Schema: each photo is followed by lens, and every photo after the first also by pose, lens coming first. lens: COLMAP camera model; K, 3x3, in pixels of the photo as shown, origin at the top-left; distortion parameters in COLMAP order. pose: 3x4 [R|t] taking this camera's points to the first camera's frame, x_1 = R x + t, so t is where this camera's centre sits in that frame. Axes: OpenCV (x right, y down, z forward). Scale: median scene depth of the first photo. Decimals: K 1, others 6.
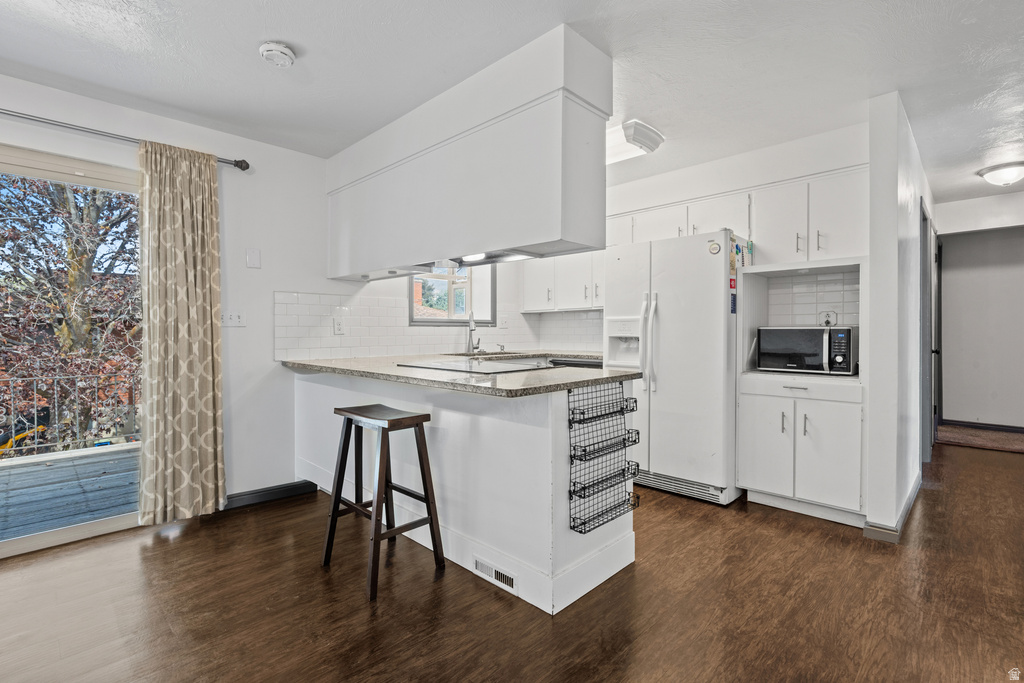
lens RADIAL K [[471.8, 0, 511.0], [0, 471.8, 341.8], [0, 0, 1]] dist [-0.001083, 0.000774]
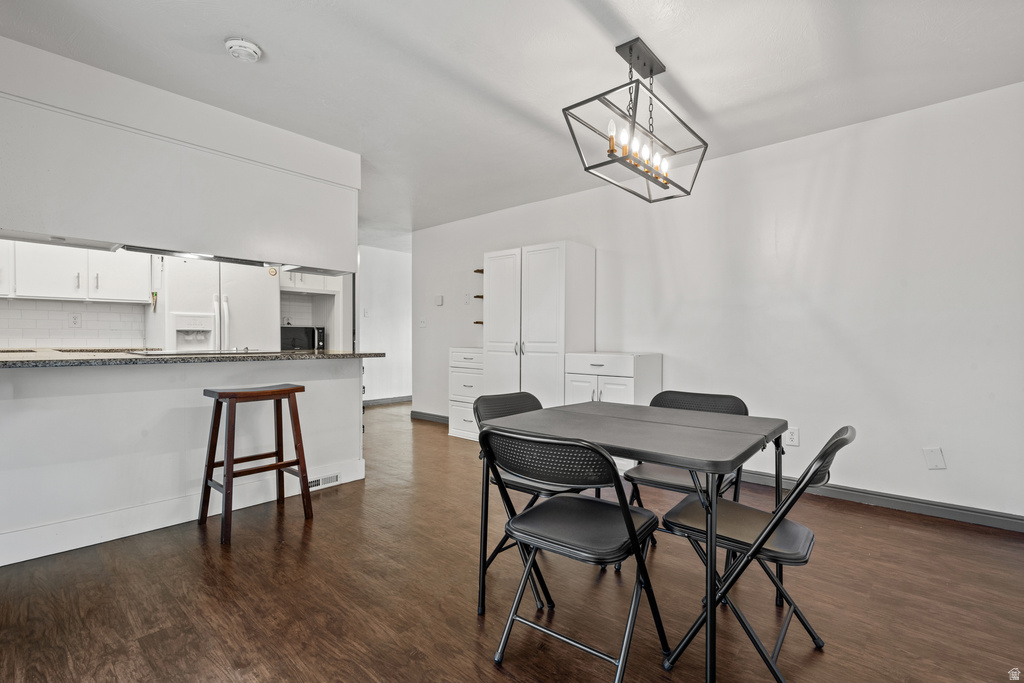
lens RADIAL K [[471.8, 0, 514.5], [0, 471.8, 338.5], [0, 0, 1]] dist [-0.001083, 0.000774]
pose [[-0.085388, -0.001303, 0.996347, -1.112640], [0.015378, 0.999878, 0.002625, 0.020872], [-0.996229, 0.015546, -0.085357, 0.371288]]
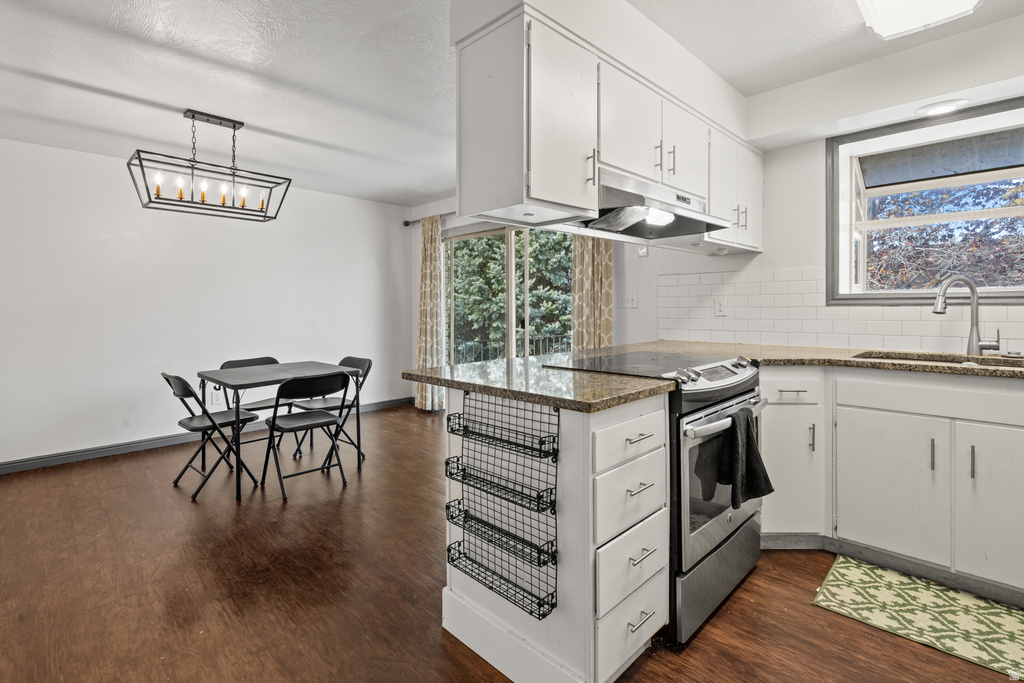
lens RADIAL K [[471.8, 0, 496.2], [0, 471.8, 308.4], [0, 0, 1]] dist [-0.001083, 0.000774]
pose [[-0.051983, -0.003851, -0.998641, 0.631244], [-0.009643, 0.999948, -0.003354, -0.028843], [0.998601, 0.009456, -0.052018, 0.717629]]
